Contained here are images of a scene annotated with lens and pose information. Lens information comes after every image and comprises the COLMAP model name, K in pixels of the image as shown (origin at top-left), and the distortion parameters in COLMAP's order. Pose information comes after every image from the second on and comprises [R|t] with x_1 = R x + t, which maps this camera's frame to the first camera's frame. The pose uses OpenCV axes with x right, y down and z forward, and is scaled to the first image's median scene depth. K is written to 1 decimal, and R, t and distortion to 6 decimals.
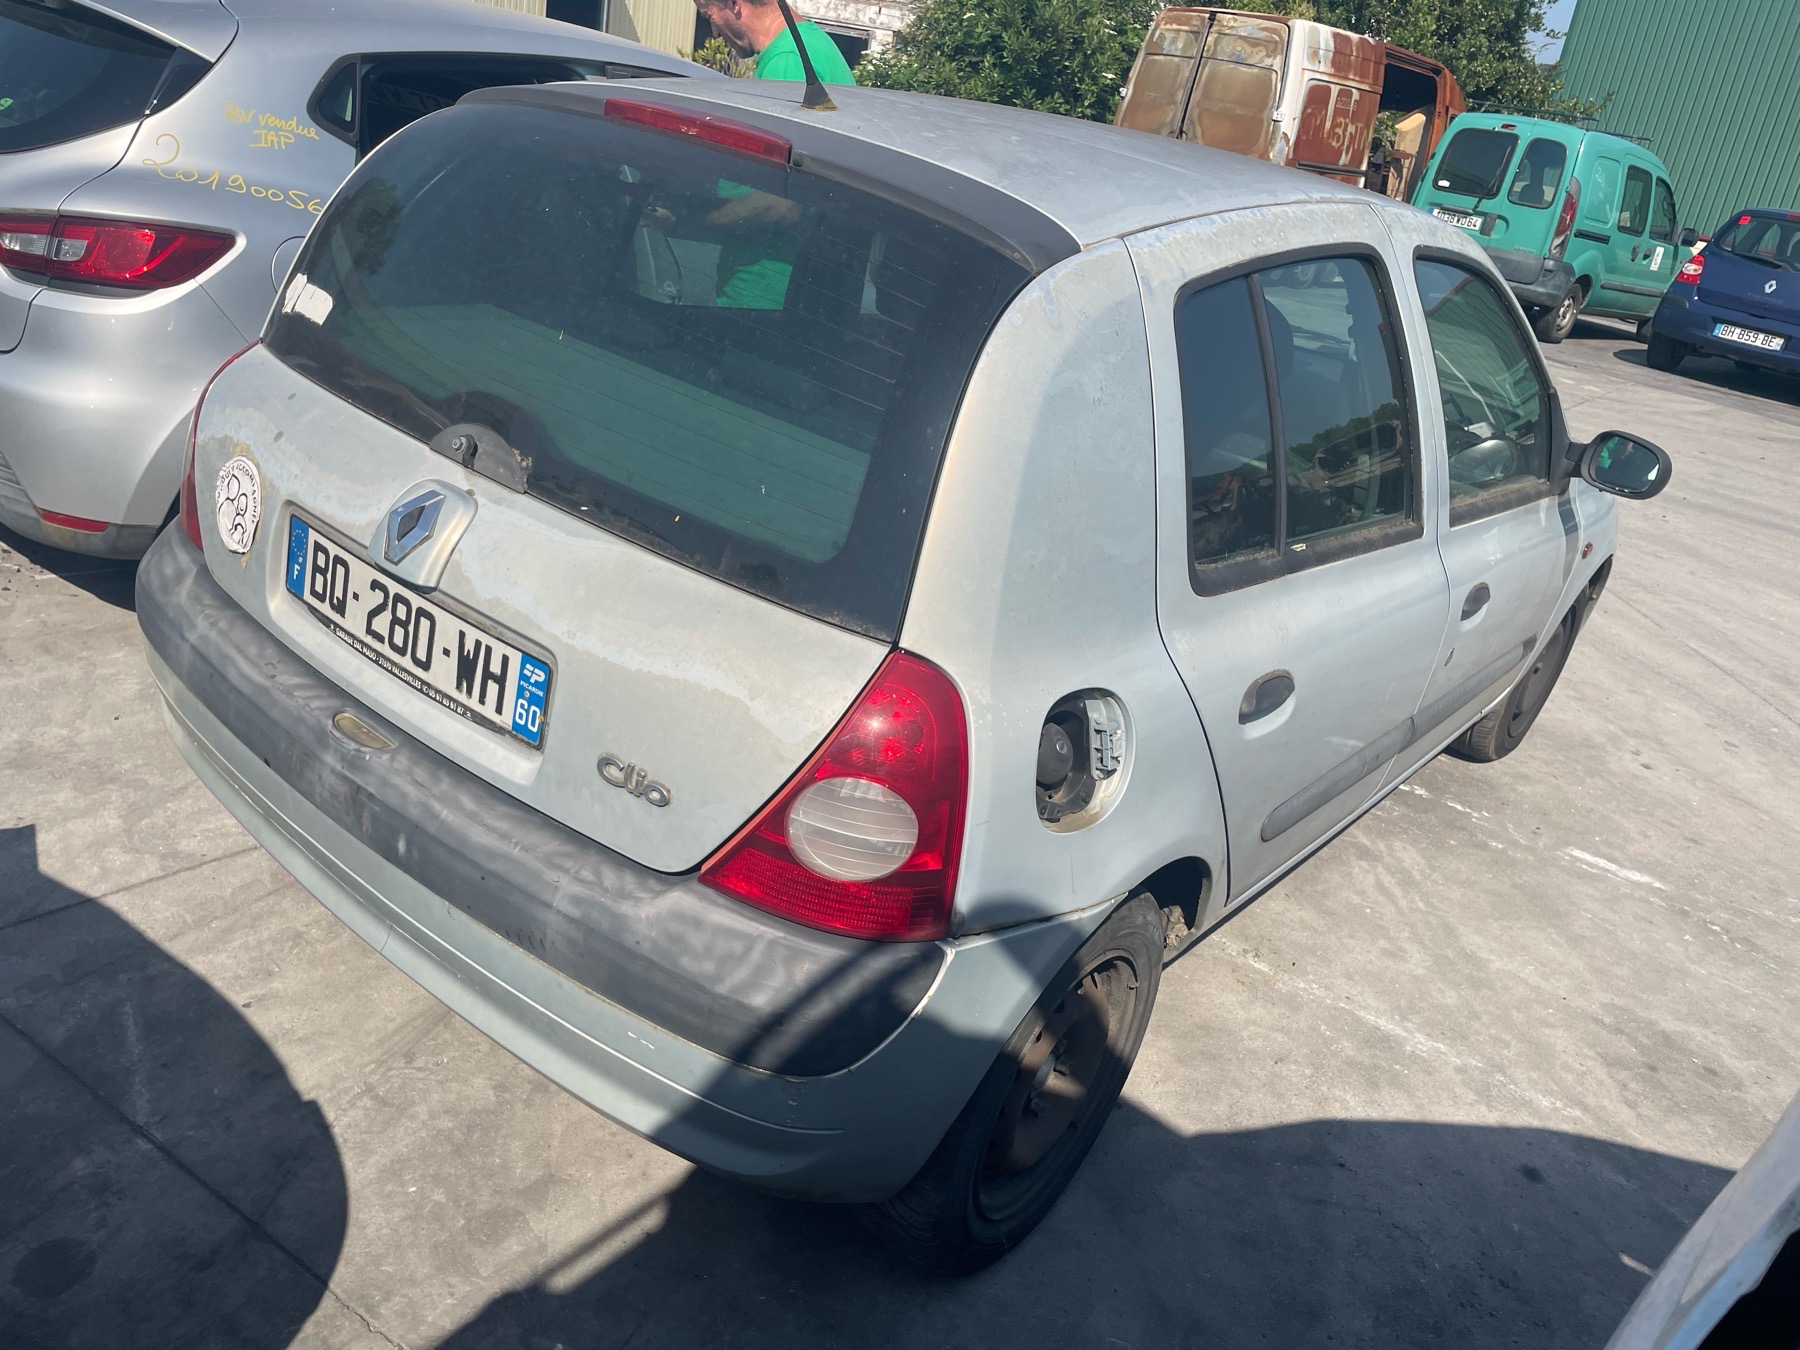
lens RADIAL K [[1329.6, 0, 891.6], [0, 1329.6, 645.8], [0, 0, 1]] dist [0.080292, -0.108659]
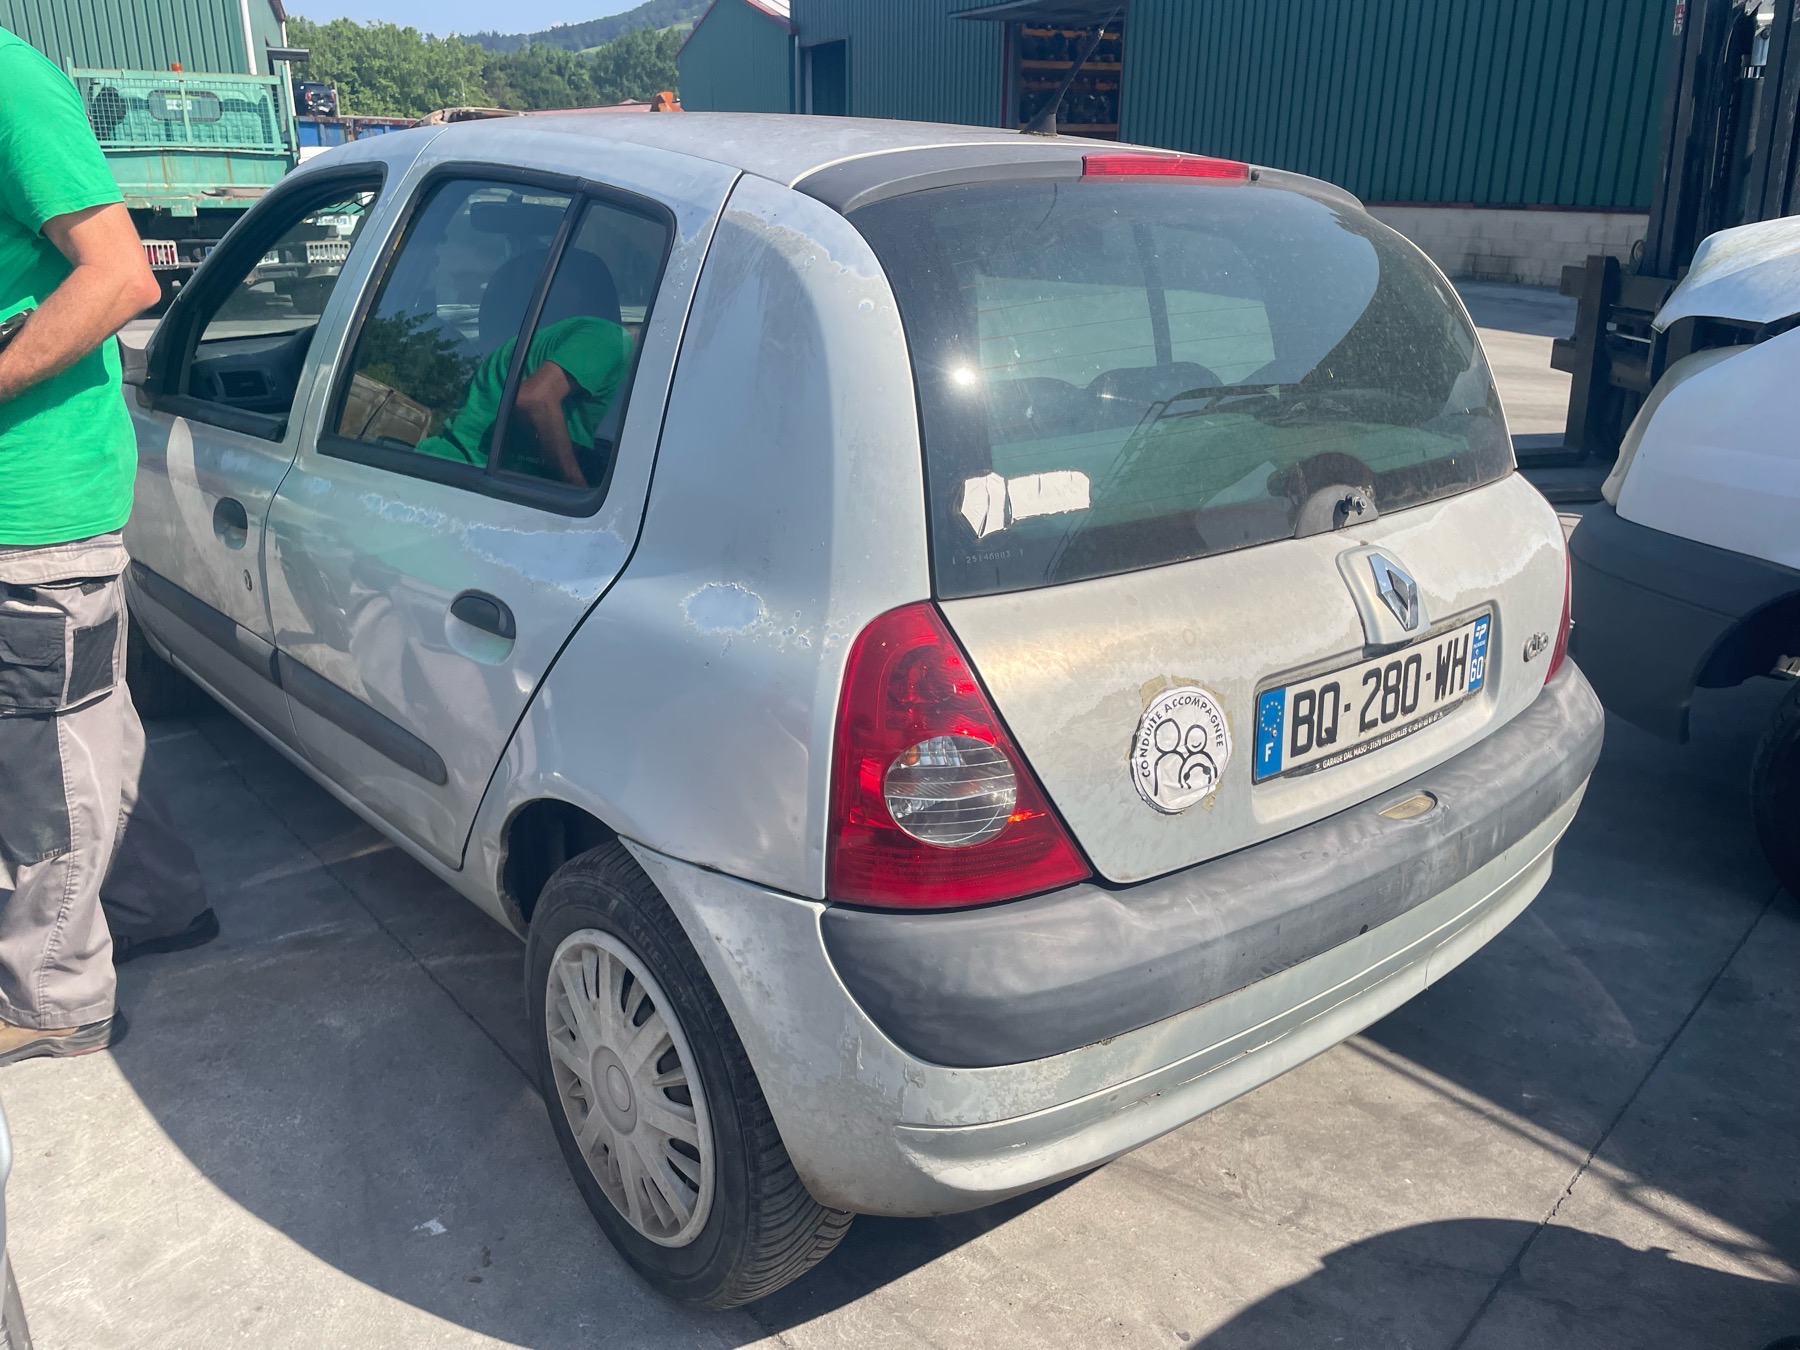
lens RADIAL K [[1329.6, 0, 891.6], [0, 1329.6, 645.8], [0, 0, 1]] dist [0.080292, -0.108659]
pose [[0.214614, -0.476396, 0.852636, -1.189329], [0.412084, 0.835638, 0.363175, -0.519502], [-0.885510, 0.273415, 0.375654, 0.879090]]
